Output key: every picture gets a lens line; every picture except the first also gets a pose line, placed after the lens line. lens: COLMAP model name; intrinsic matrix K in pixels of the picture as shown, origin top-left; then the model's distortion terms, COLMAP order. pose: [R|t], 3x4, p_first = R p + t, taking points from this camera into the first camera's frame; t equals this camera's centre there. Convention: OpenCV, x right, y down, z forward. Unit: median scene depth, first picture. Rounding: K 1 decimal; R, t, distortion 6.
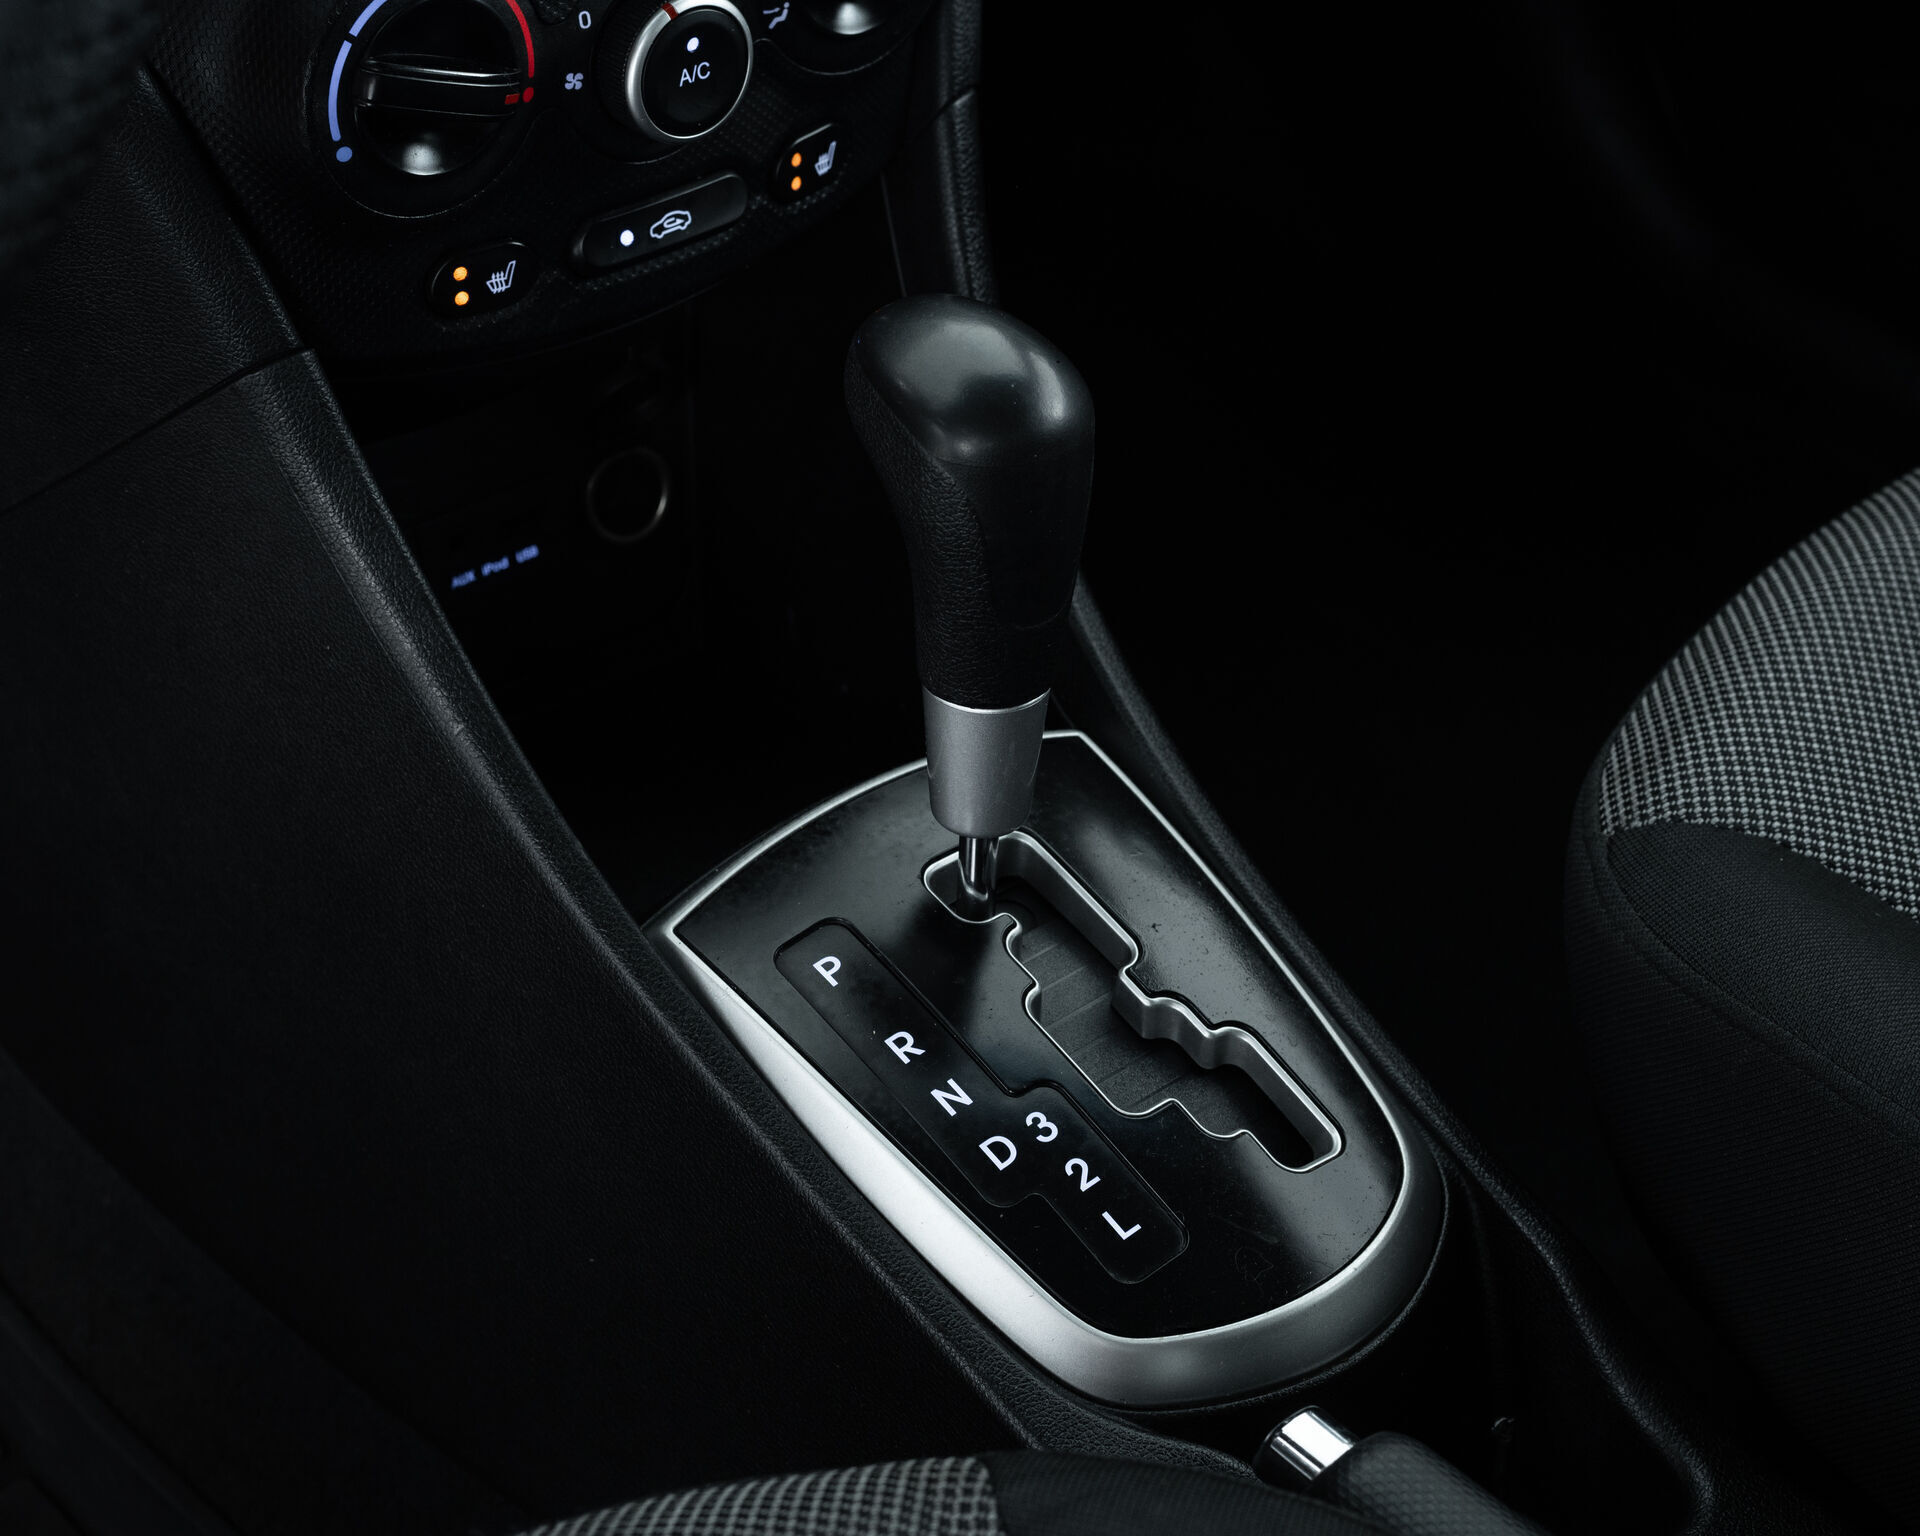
lens RADIAL K [[3426.7, 0, 955.6], [0, 3426.7, 761.0], [0, 0, 1]] dist [-0.128267, 0.045471]
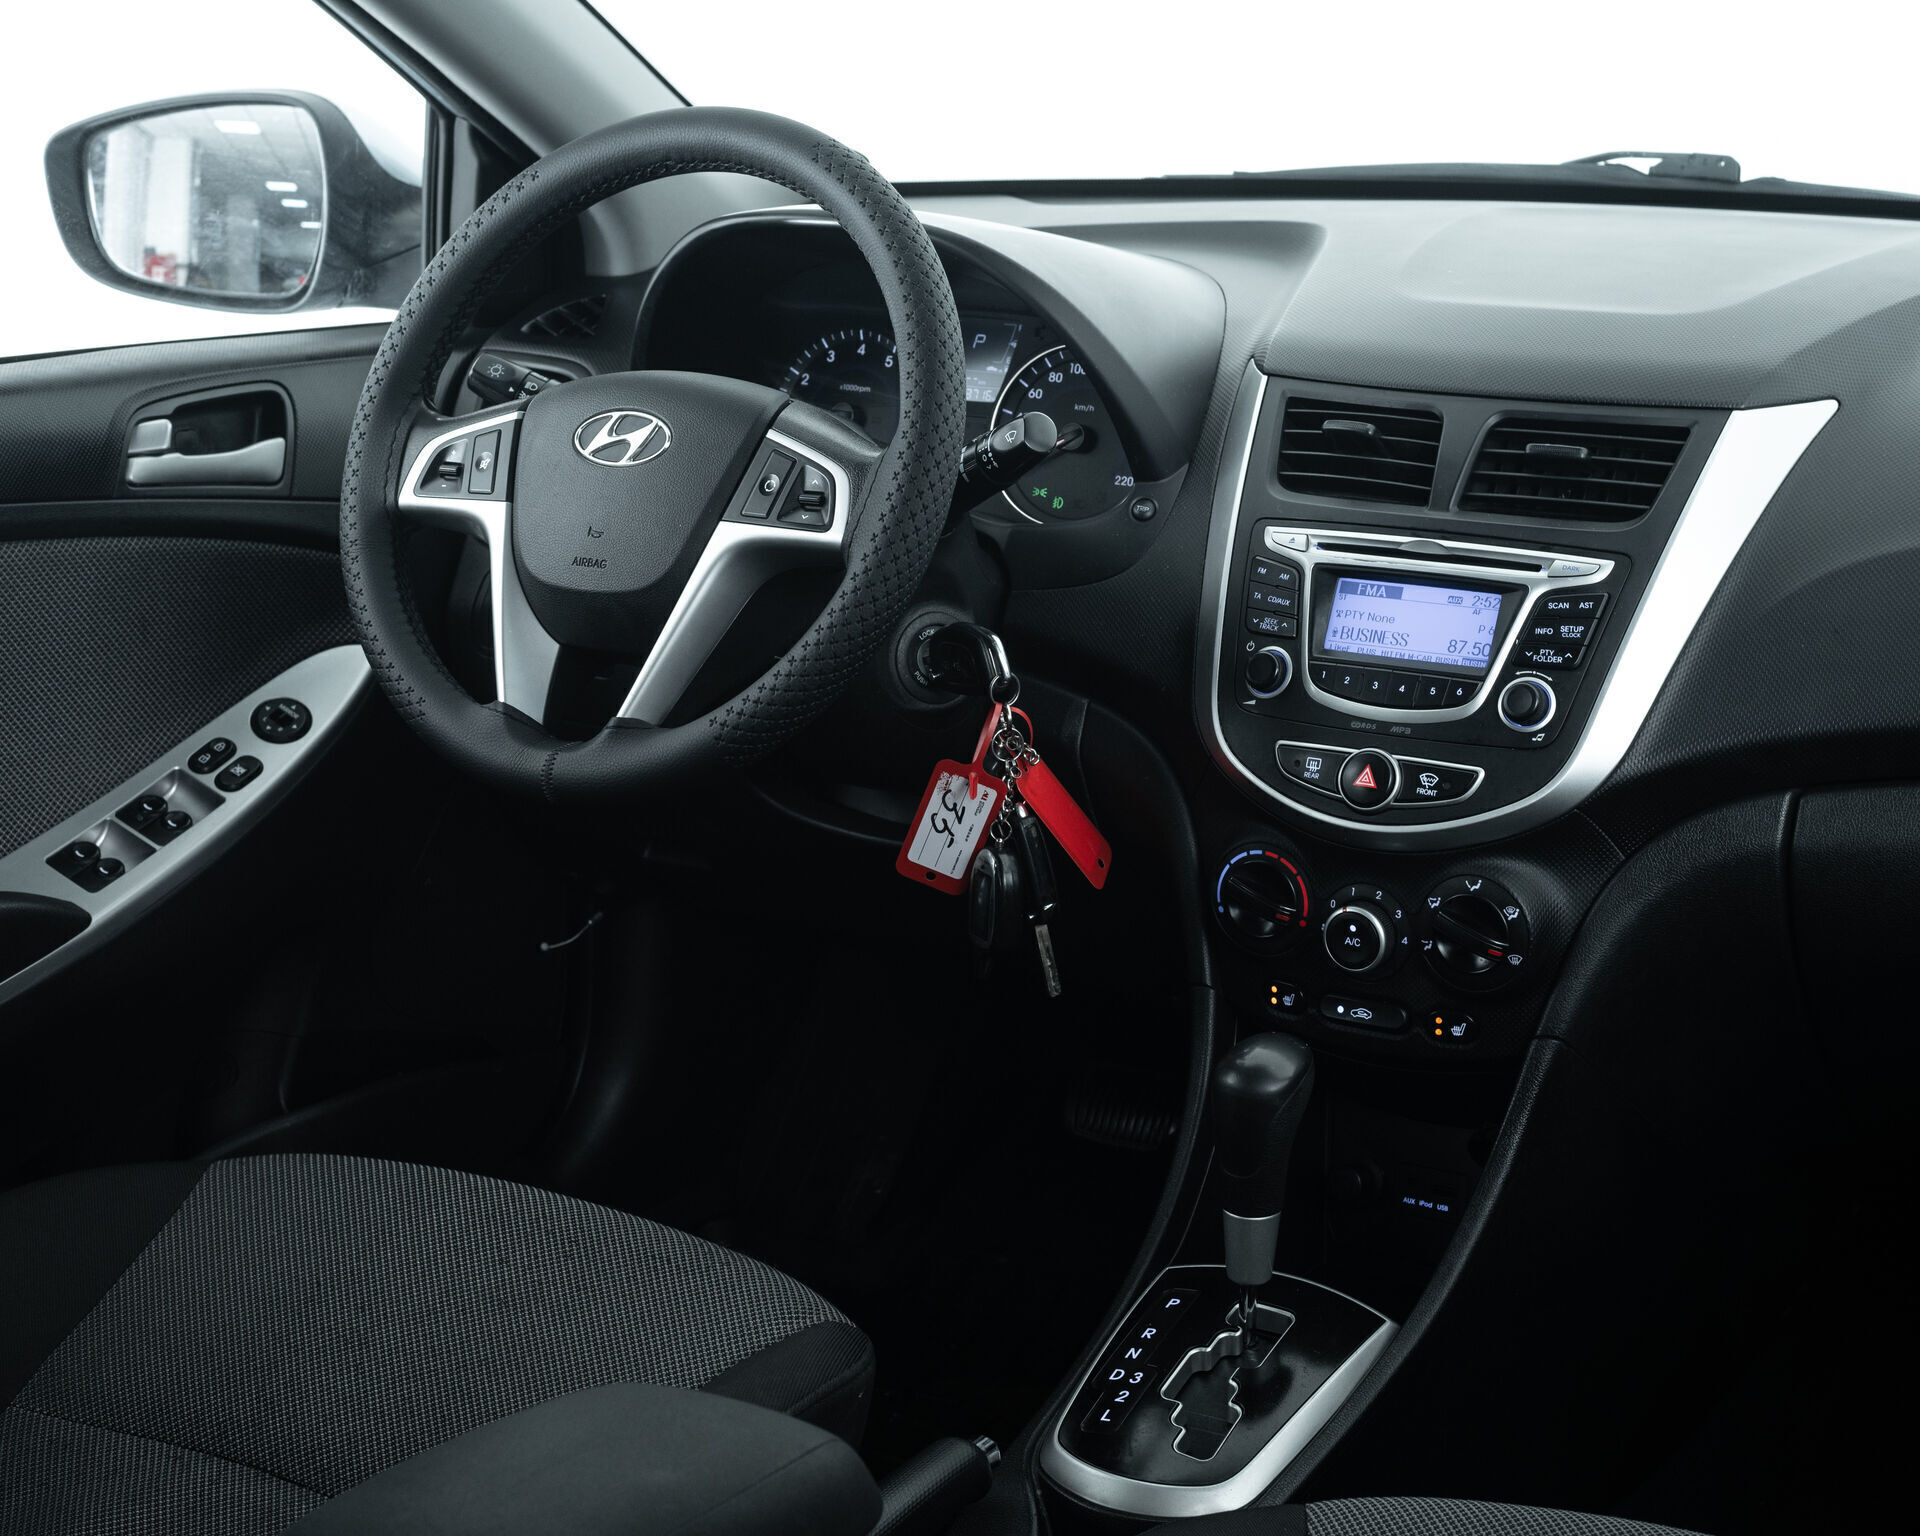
lens RADIAL K [[3426.7, 0, 955.6], [0, 3426.7, 761.0], [0, 0, 1]] dist [-0.128267, 0.045471]
pose [[0.287456, 0.229016, -0.930011, 1.909935], [-0.542190, 0.839345, 0.039105, -0.245158], [0.789556, 0.493002, 0.365445, -0.097770]]
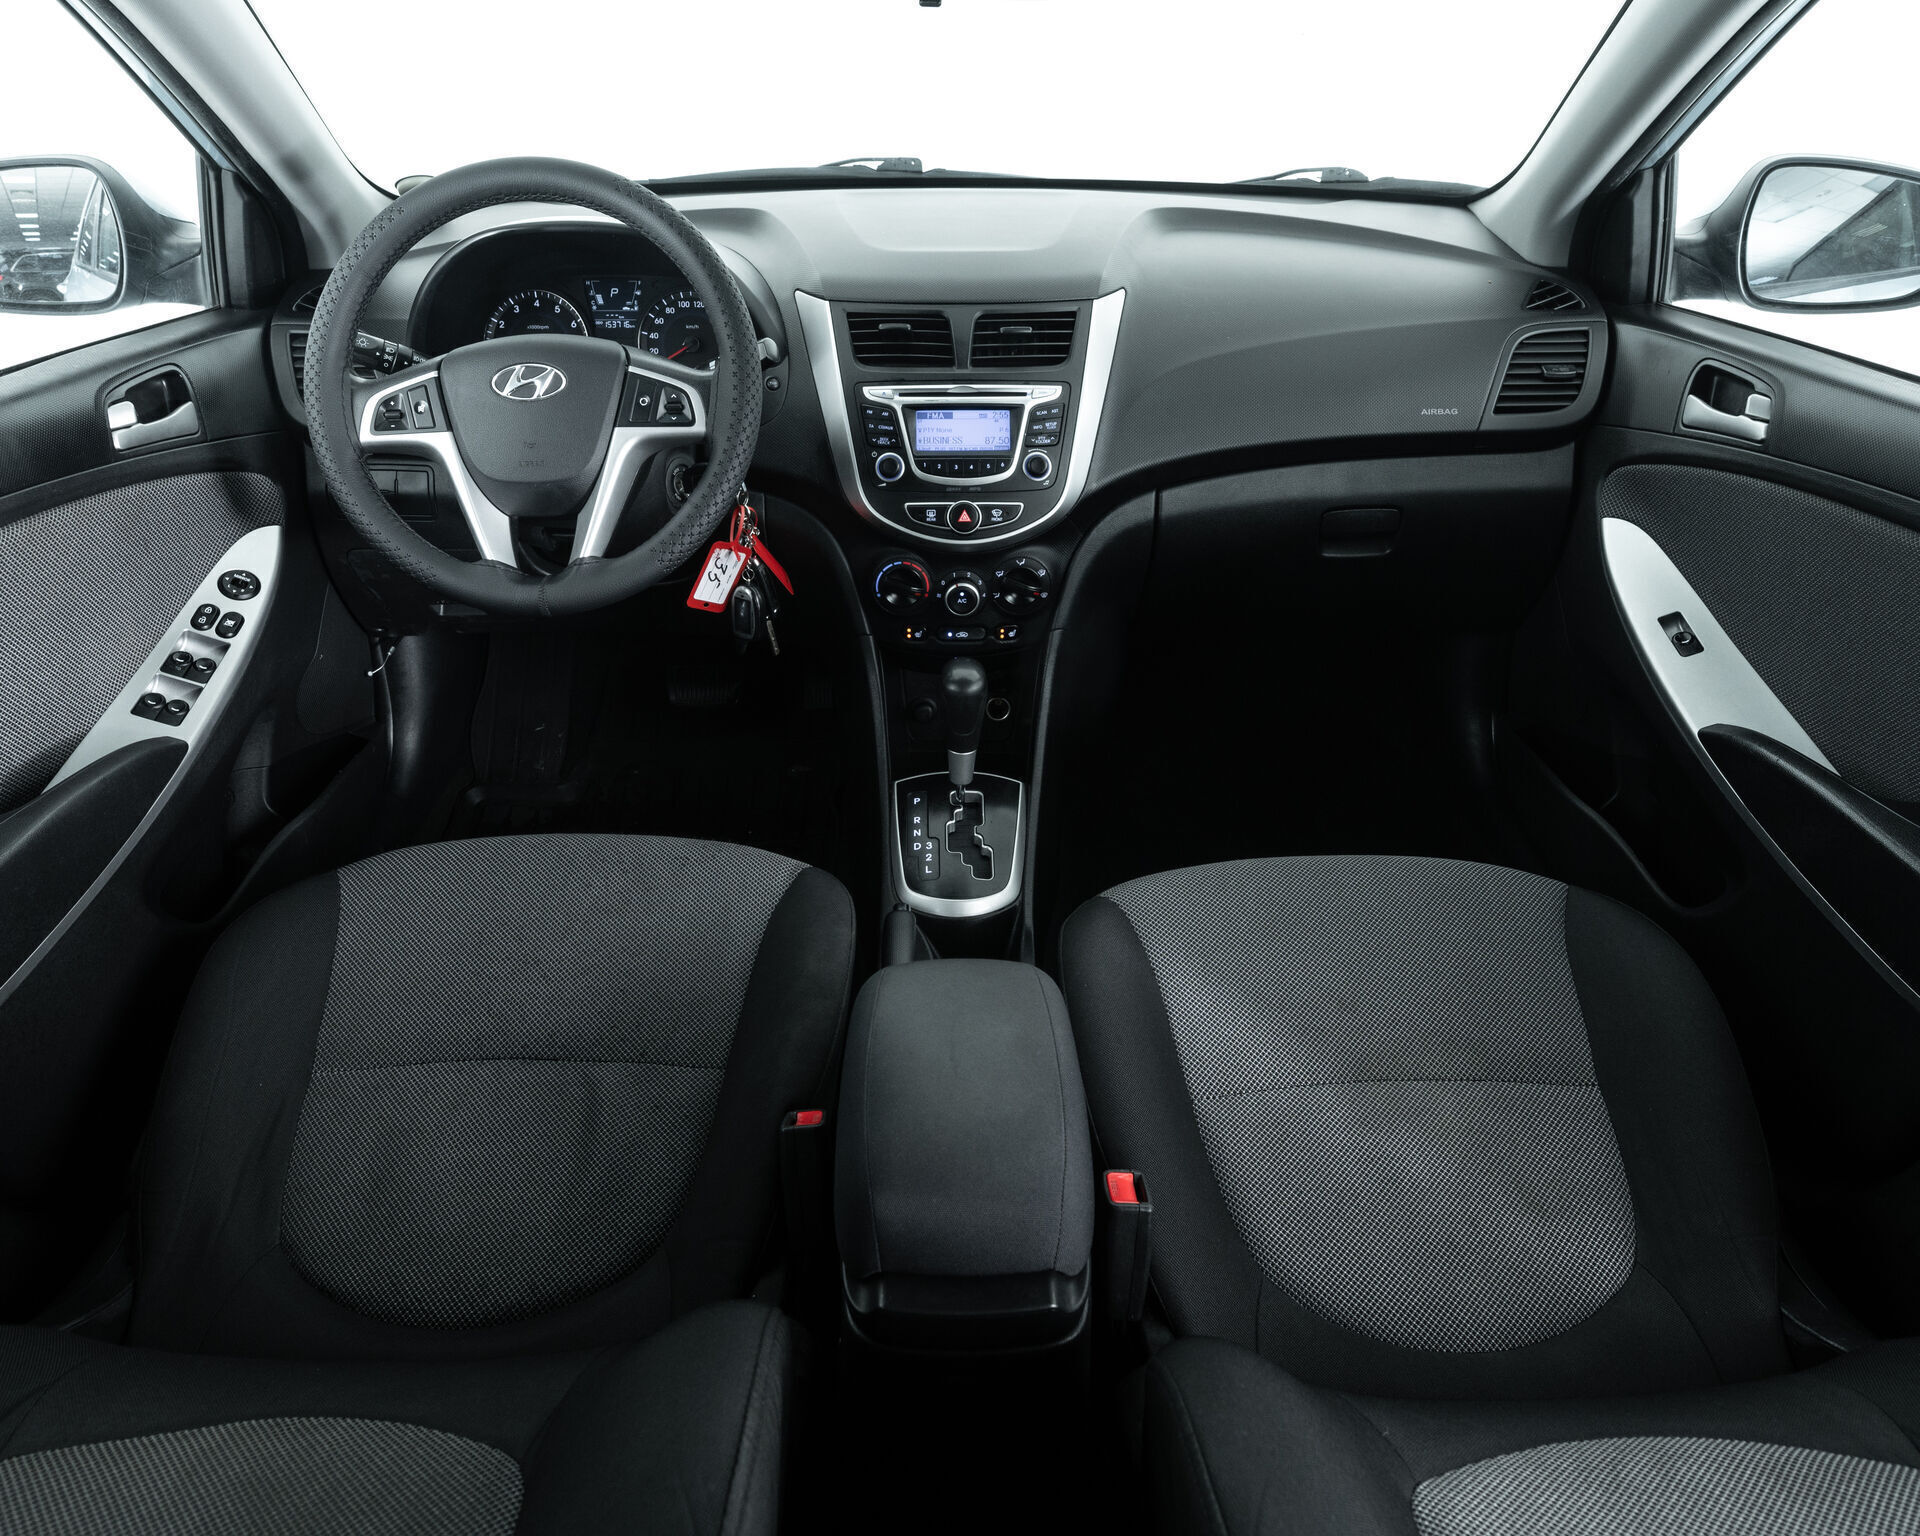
lens RADIAL K [[1341.8, 0, 958.2], [0, 1341.8, 760.2], [0, 0, 1]] dist [-0.024842, -0.000340]
pose [[0.769891, 0.307450, -0.559233, 0.949433], [-0.366072, 0.930555, 0.007624, -0.019614], [0.522742, 0.198850, 0.828975, -0.406860]]
